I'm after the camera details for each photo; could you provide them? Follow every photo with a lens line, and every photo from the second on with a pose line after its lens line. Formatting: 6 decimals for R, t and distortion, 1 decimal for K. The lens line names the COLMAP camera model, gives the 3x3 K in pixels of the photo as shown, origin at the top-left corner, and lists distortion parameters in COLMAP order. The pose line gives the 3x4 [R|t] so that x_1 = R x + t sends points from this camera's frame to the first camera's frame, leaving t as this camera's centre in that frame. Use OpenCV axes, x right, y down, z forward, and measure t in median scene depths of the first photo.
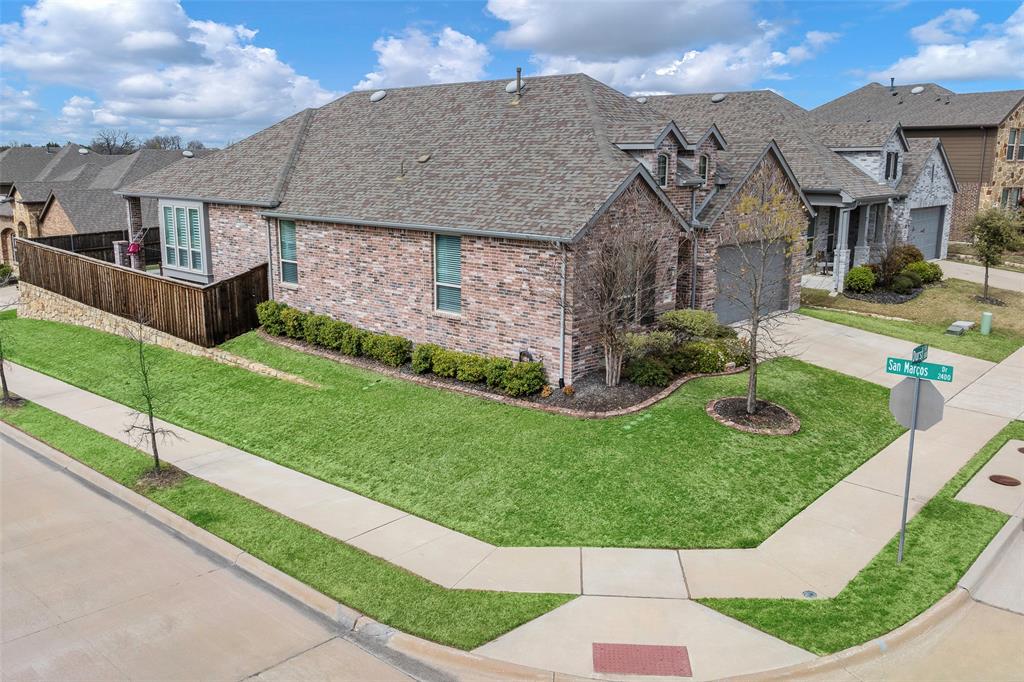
lens RADIAL K [[846.3, 0, 512.0], [0, 846.3, 341.0], [0, 0, 1]] dist [-0.018343, -0.007999]
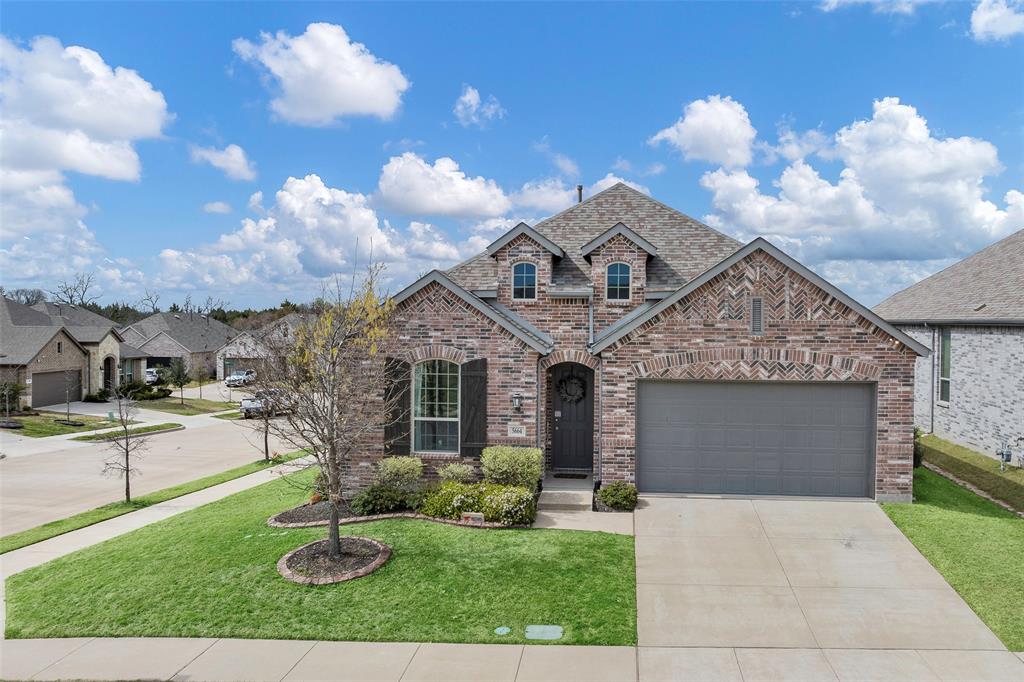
lens RADIAL K [[846.3, 0, 512.0], [0, 846.3, 341.0], [0, 0, 1]] dist [-0.018343, -0.007999]
pose [[0.613171, 0.023392, -0.789604, 0.786513], [-0.171384, 0.979693, -0.104066, -0.048205], [0.771134, 0.199136, 0.604728, 0.455589]]
